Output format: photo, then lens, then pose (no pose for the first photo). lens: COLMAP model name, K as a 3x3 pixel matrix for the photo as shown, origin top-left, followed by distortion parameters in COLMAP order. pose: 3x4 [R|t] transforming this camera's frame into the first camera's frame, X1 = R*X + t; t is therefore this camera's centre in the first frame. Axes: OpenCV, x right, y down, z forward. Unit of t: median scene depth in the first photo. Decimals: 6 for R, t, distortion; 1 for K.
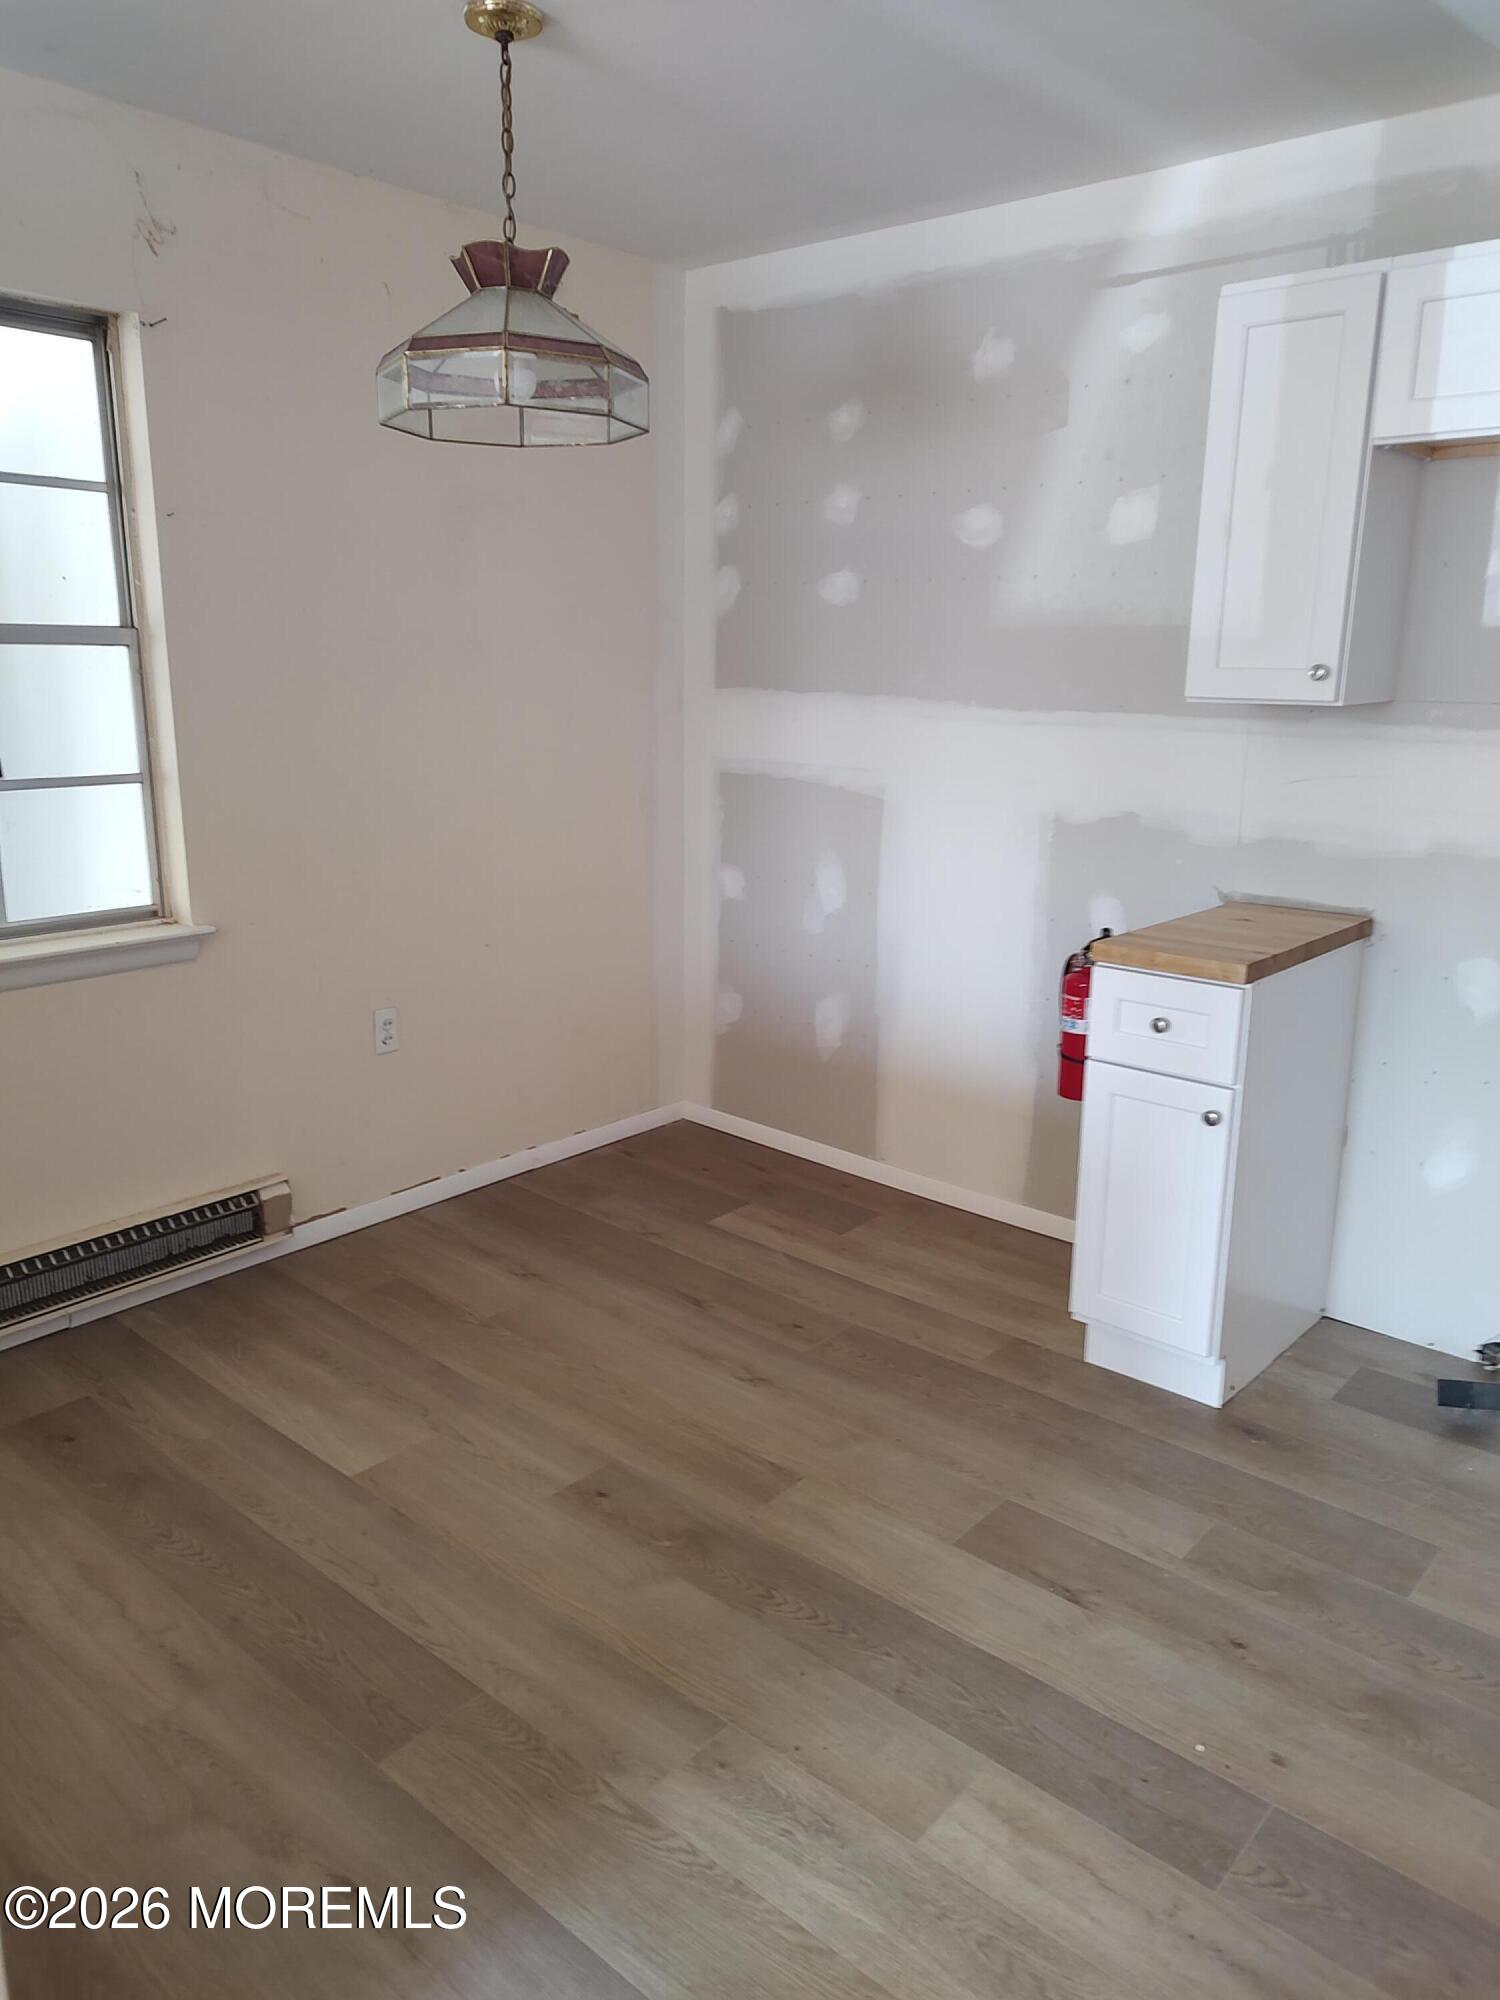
lens RADIAL K [[1413.5, 0, 749.5], [0, 1413.5, 1006.2], [0, 0, 1]] dist [0.009768, -0.002443]
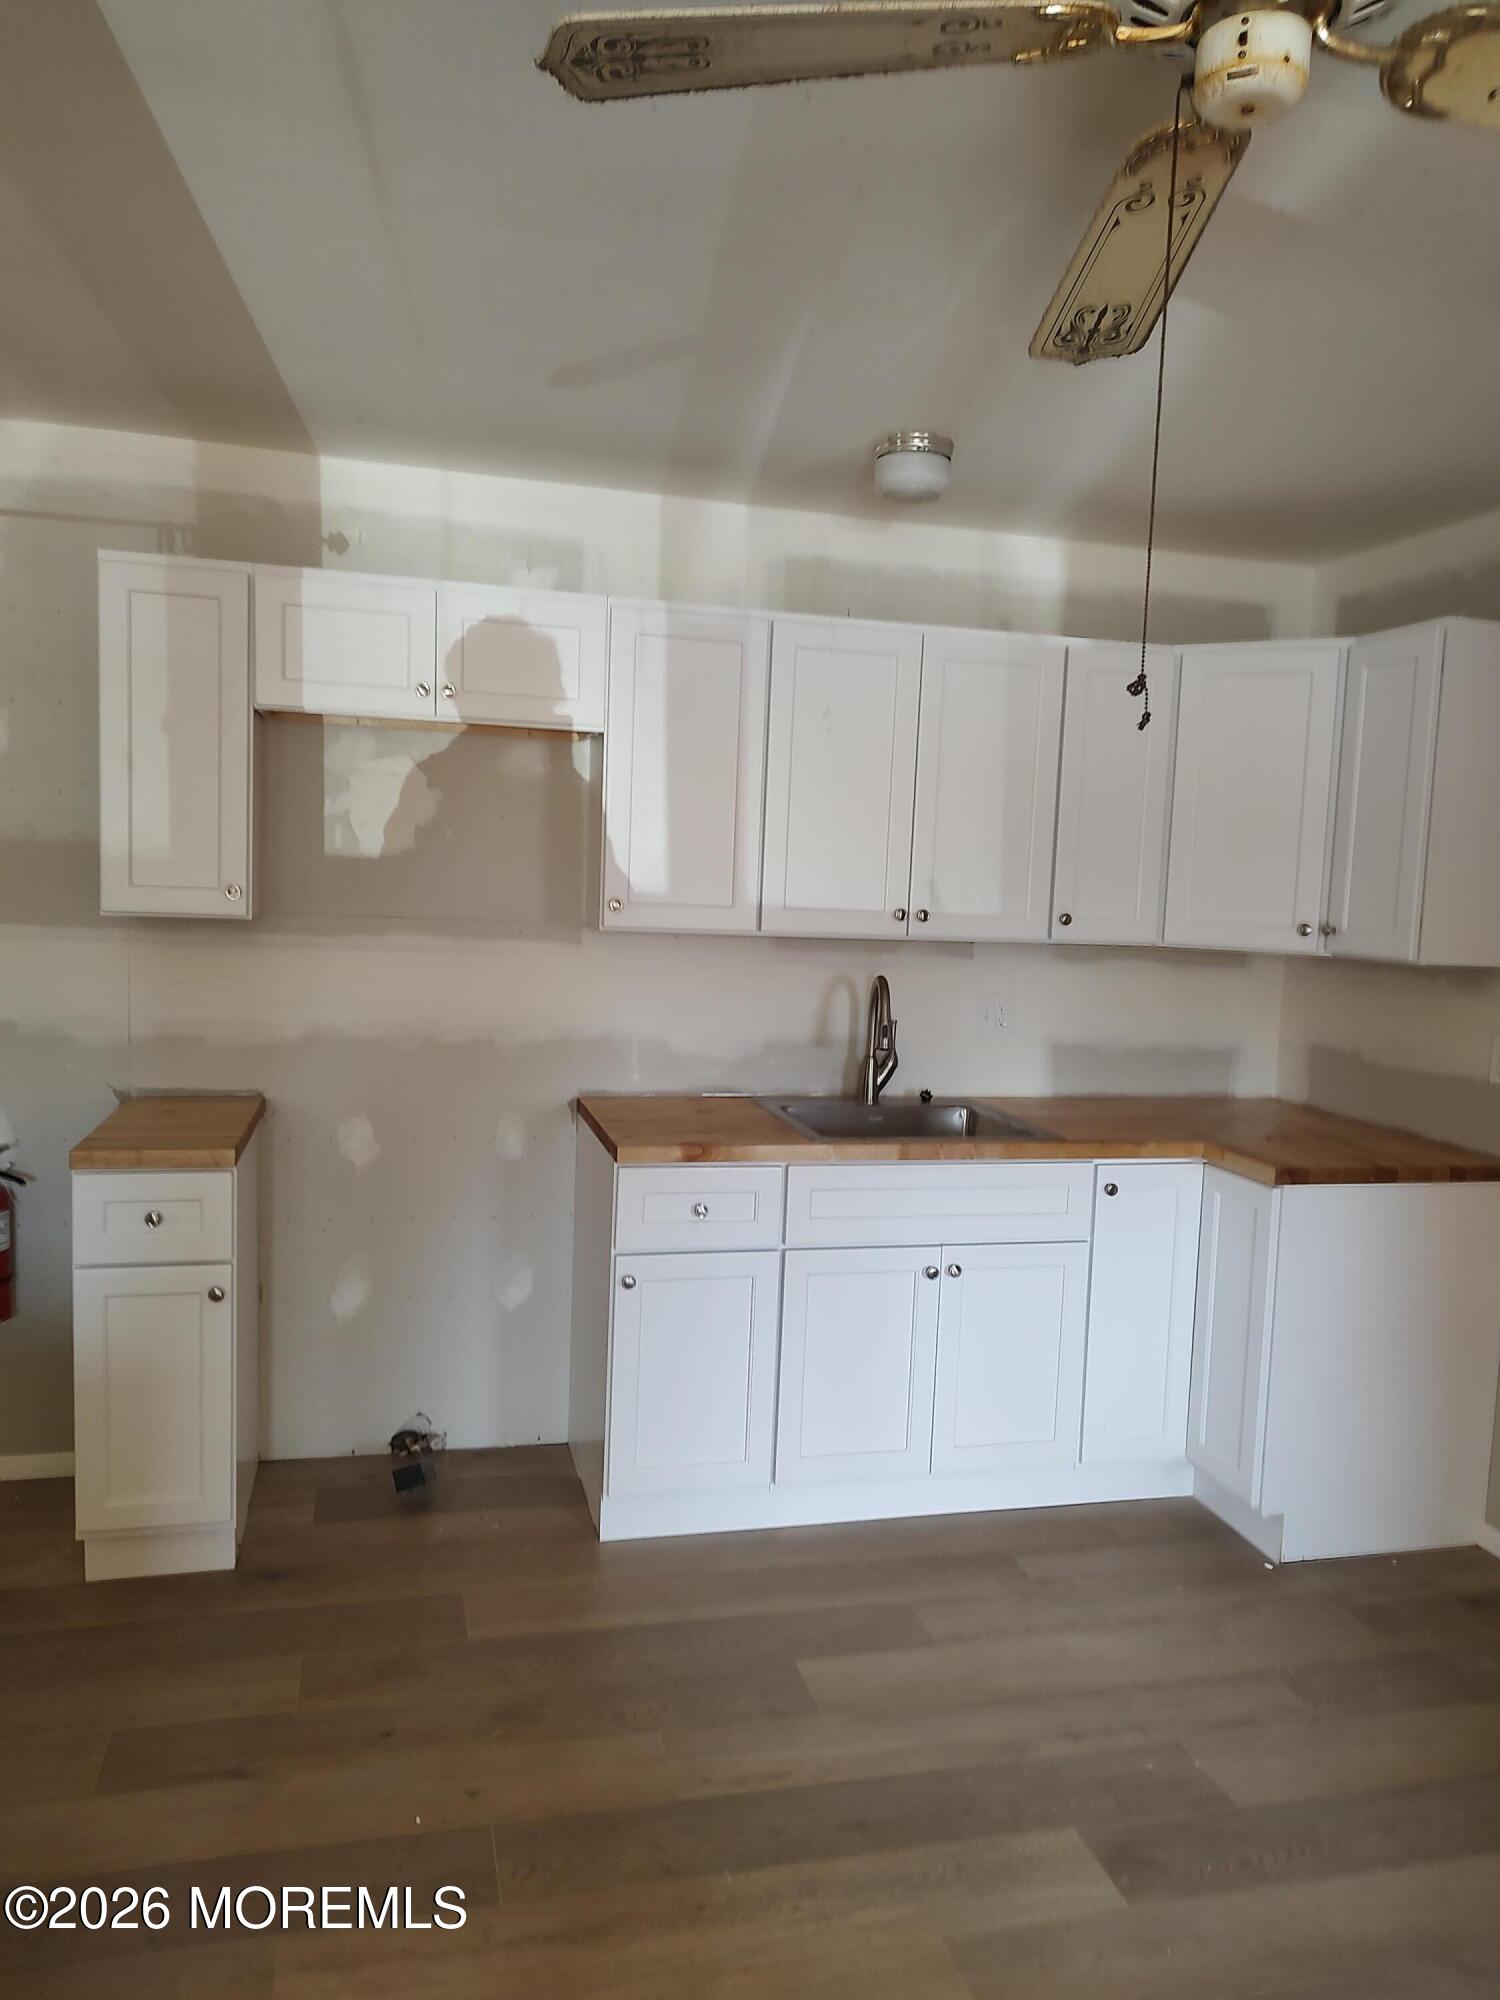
lens RADIAL K [[1413.5, 0, 753.9], [0, 1413.5, 997.1], [0, 0, 1]] dist [0.009768, -0.002443]
pose [[0.562968, -0.058263, 0.824422, -0.318771], [0.165364, 0.985282, -0.043291, -0.030112], [-0.809766, 0.160701, 0.564317, 0.014026]]
